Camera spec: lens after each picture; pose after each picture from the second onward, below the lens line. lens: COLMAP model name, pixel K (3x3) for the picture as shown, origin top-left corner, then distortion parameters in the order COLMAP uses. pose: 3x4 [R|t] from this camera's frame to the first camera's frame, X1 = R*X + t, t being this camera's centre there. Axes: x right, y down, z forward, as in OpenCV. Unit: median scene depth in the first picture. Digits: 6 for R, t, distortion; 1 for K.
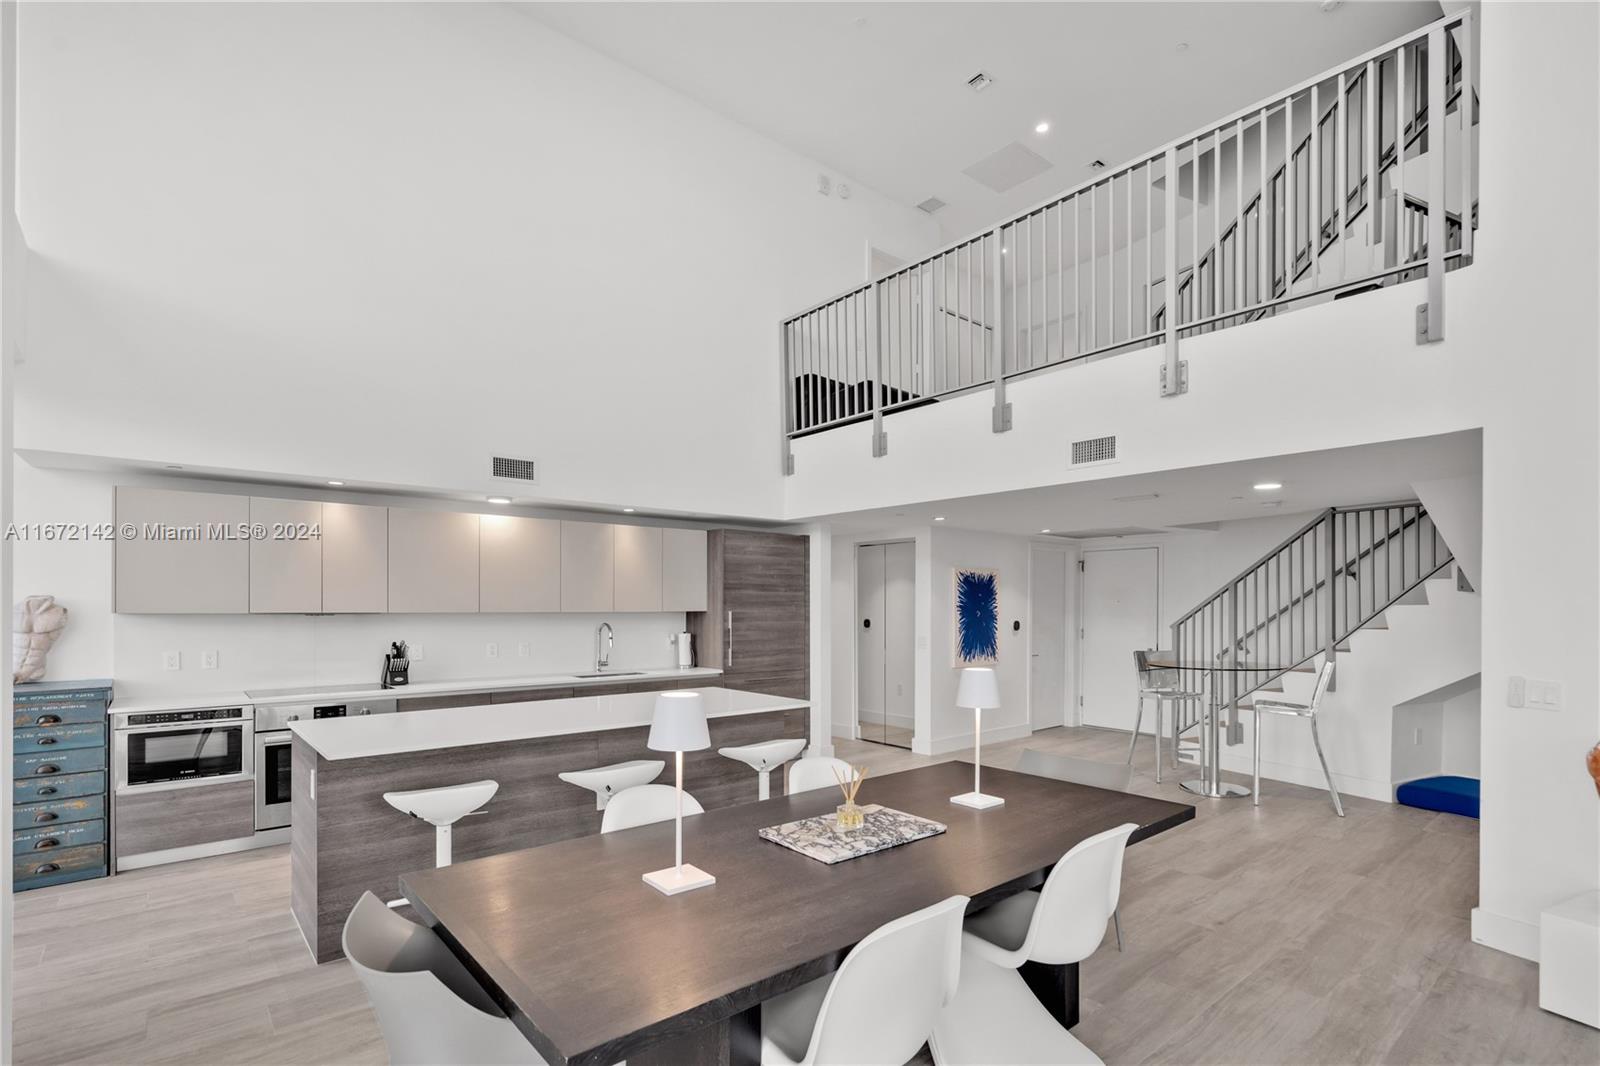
lens RADIAL K [[769.8, 0, 798.5], [0, 769.8, 615.9], [0, 0, 1]] dist [-0.000697, 0.000299]
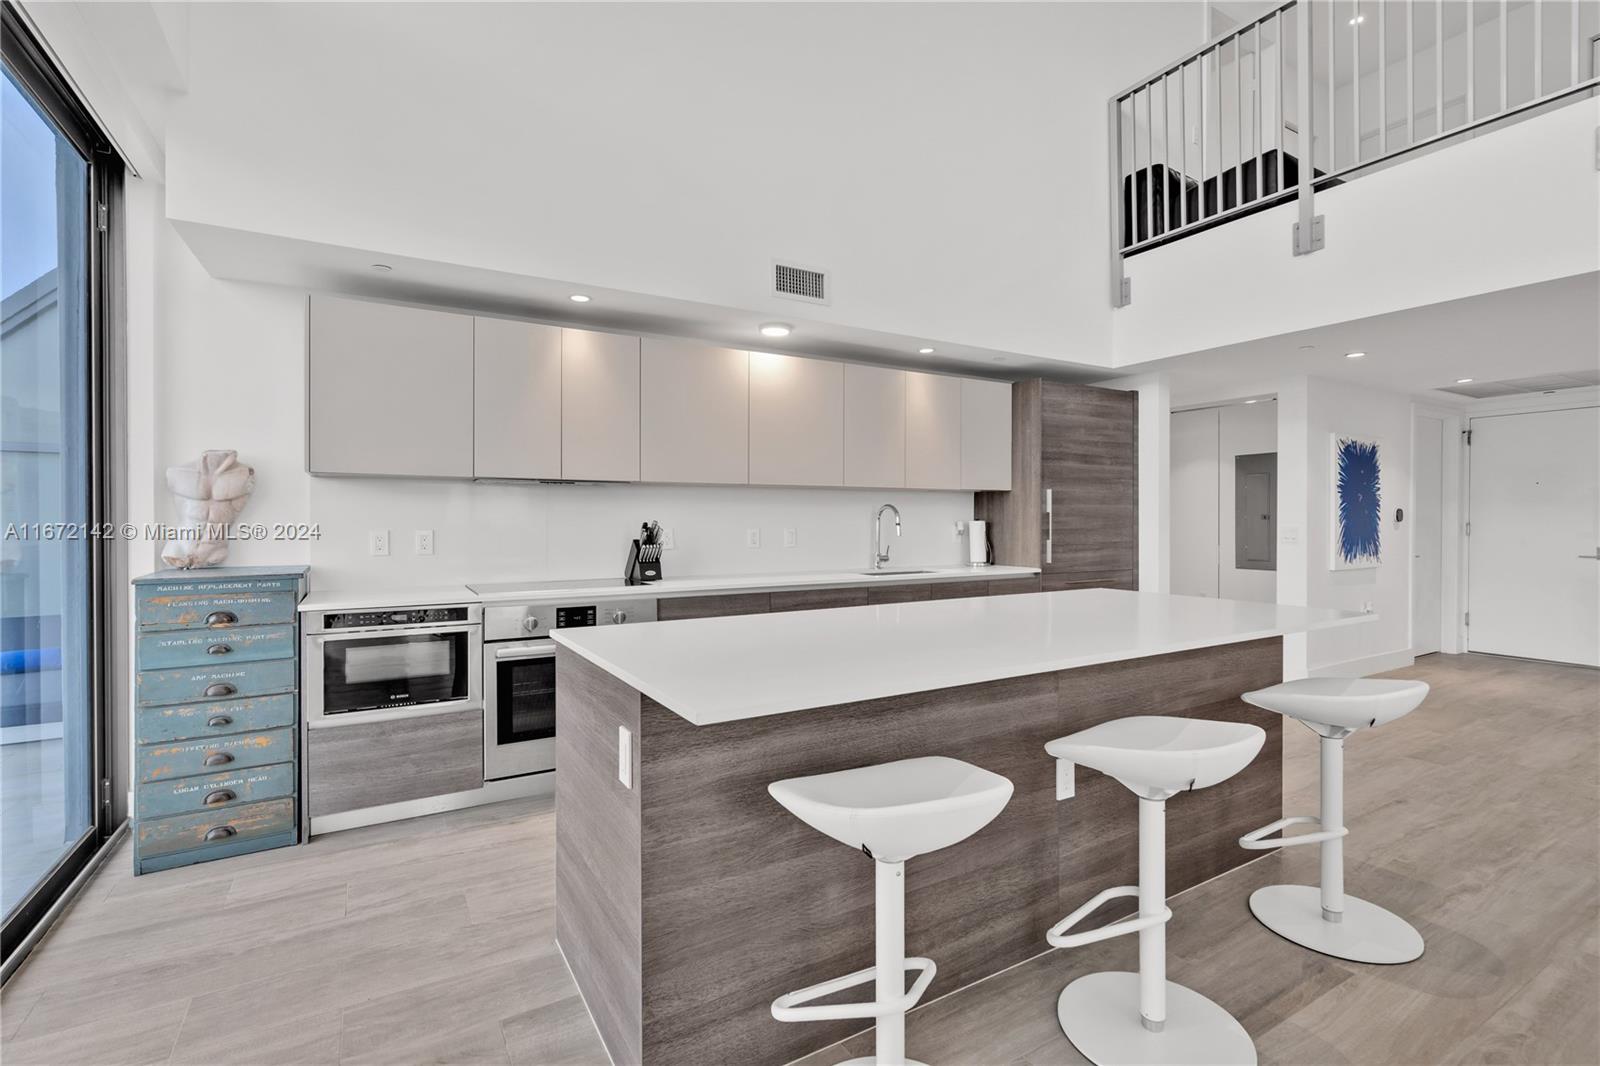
lens RADIAL K [[745.5, 0, 796.6], [0, 745.5, 532.4], [0, 0, 1]] dist [-0.003393, 0.000109]
pose [[0.985244, -0.000032, -0.171158, -0.303715], [0.000753, 0.999991, 0.004150, 0.047673], [0.171156, -0.004218, 0.985235, 0.372529]]
